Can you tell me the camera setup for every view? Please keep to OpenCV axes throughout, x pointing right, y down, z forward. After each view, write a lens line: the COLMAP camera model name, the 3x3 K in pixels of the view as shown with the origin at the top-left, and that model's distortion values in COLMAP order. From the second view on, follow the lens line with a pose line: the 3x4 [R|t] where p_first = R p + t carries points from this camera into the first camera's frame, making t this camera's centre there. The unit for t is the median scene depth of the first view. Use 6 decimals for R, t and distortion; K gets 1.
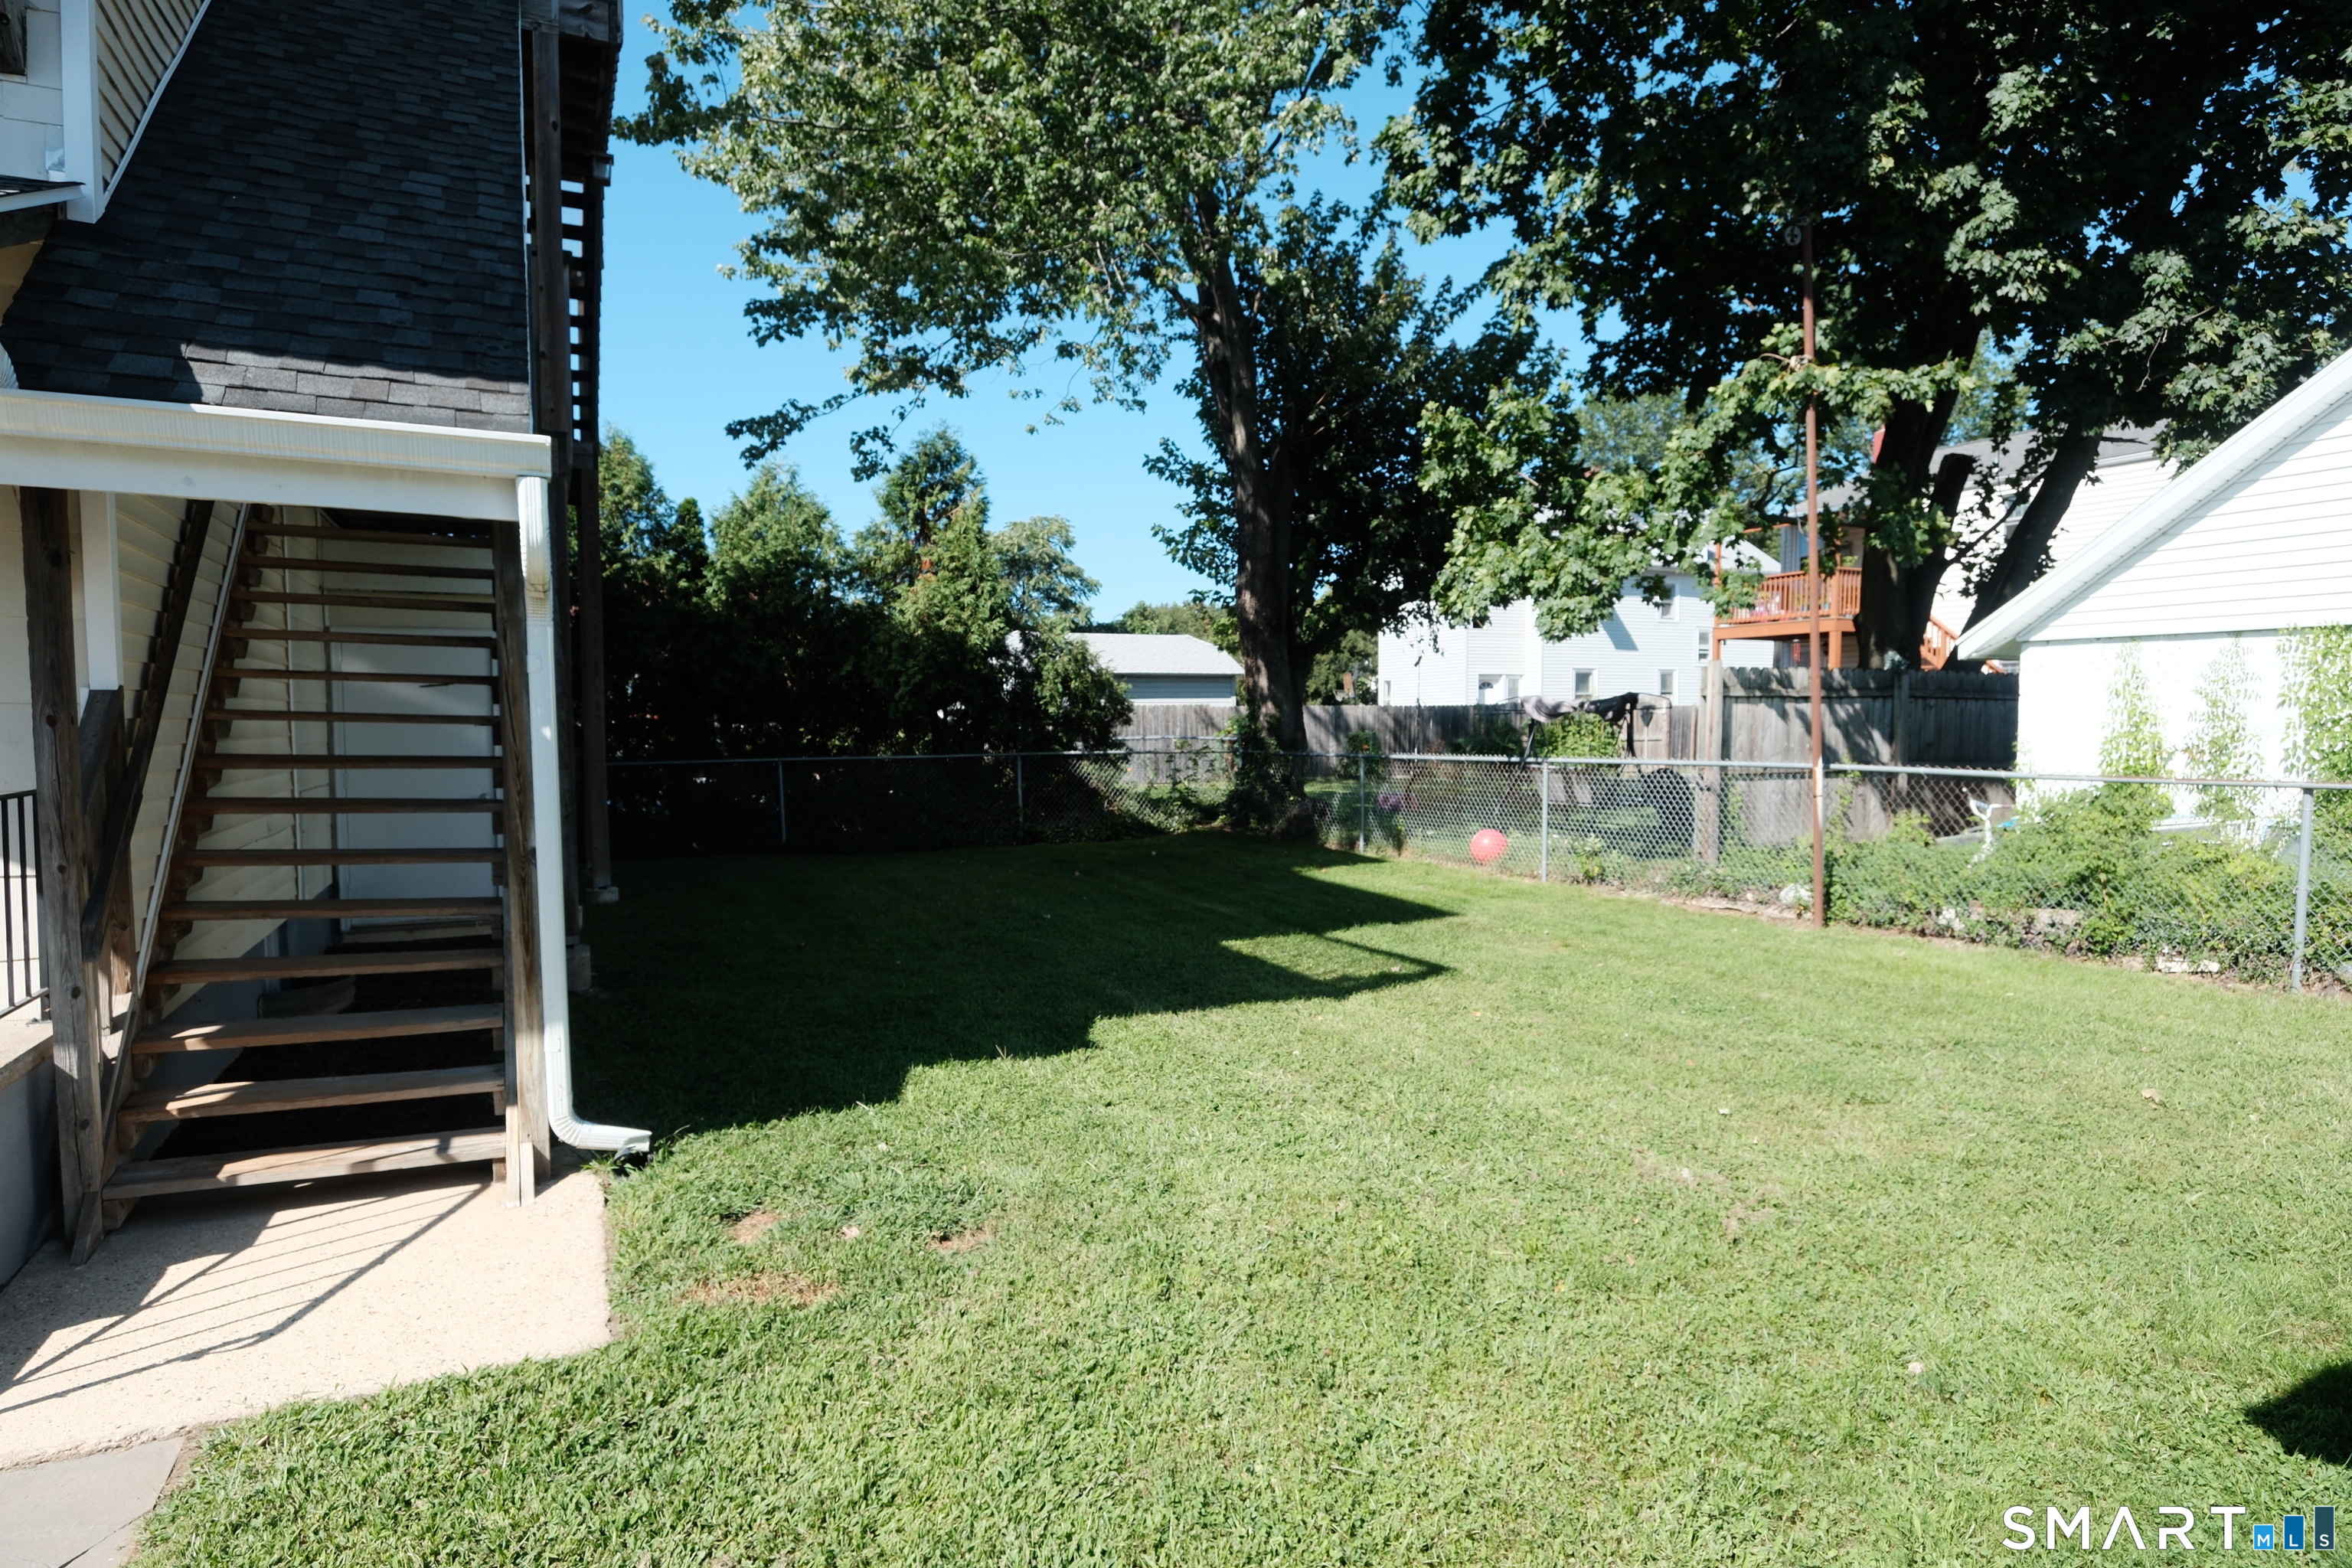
lens RADIAL K [[1330.2, 0, 1172.0], [0, 1330.2, 788.5], [0, 0, 1]] dist [-0.002960, -0.003014]
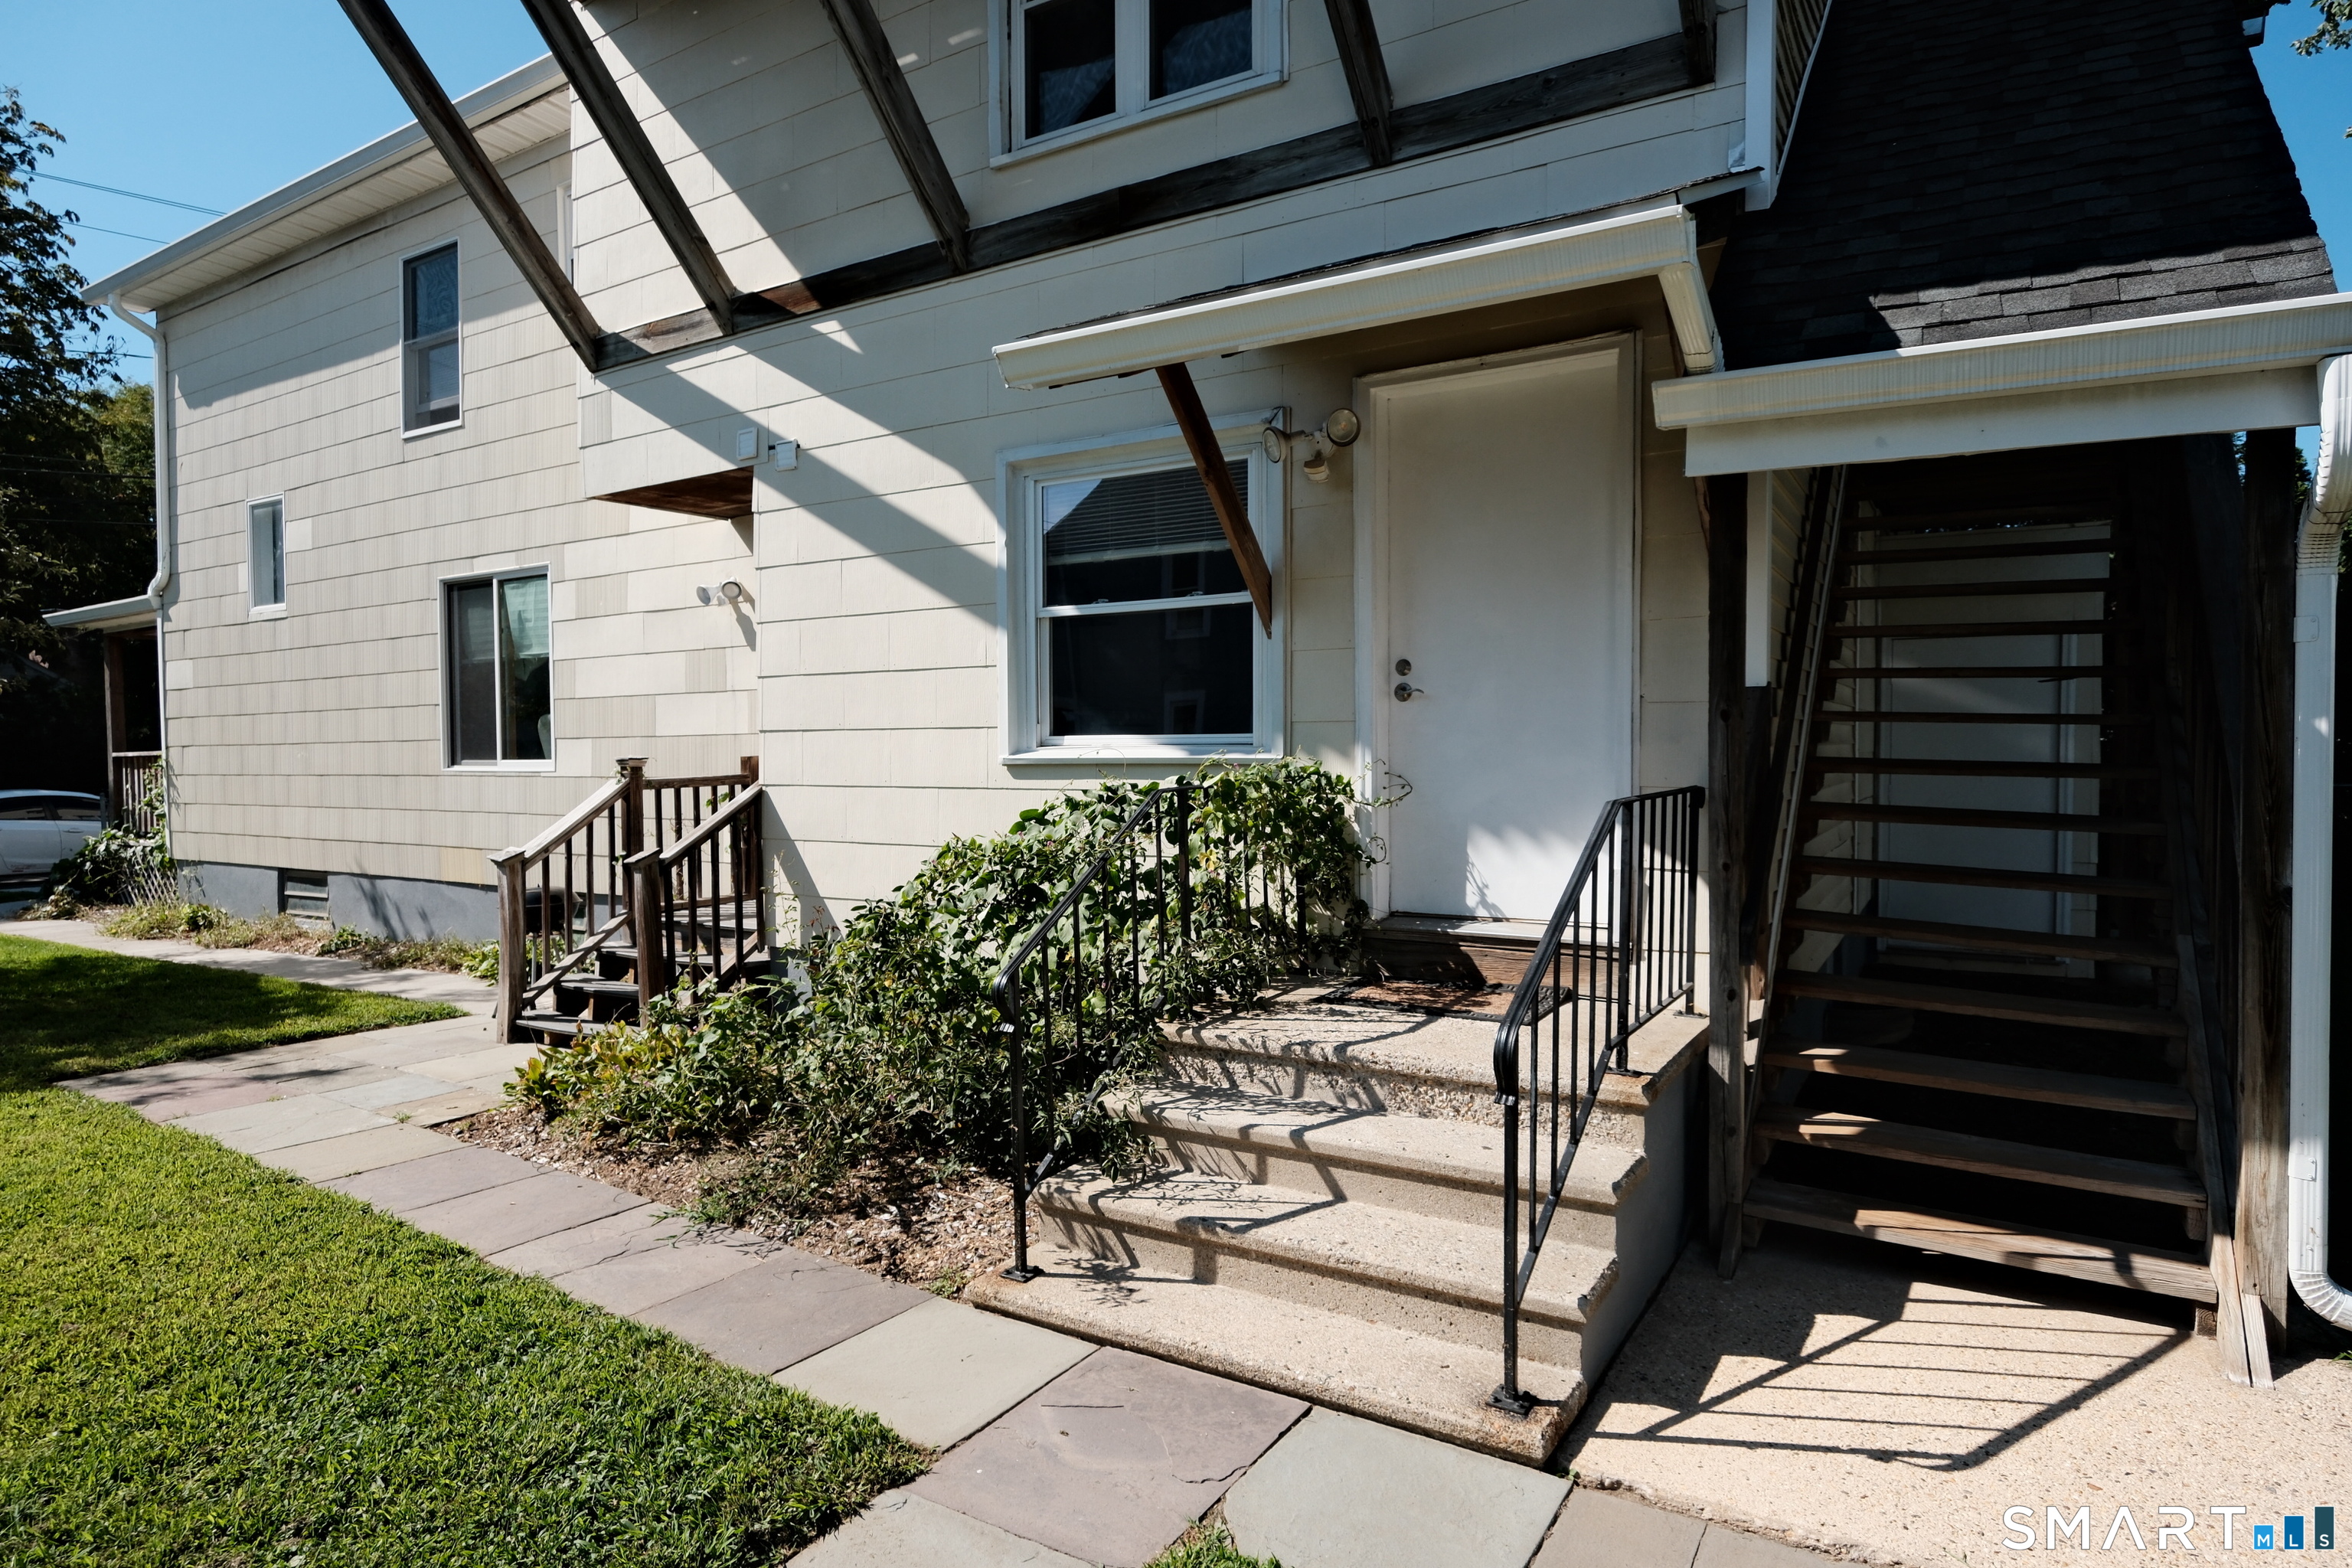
lens RADIAL K [[1330.2, 0, 1172.0], [0, 1330.2, 788.5], [0, 0, 1]] dist [-0.002960, -0.003014]
pose [[0.541136, 0.029598, -0.840414, -0.221205], [-0.042349, 0.999071, 0.007918, 0.011688], [0.839868, 0.031307, 0.541887, 0.115323]]
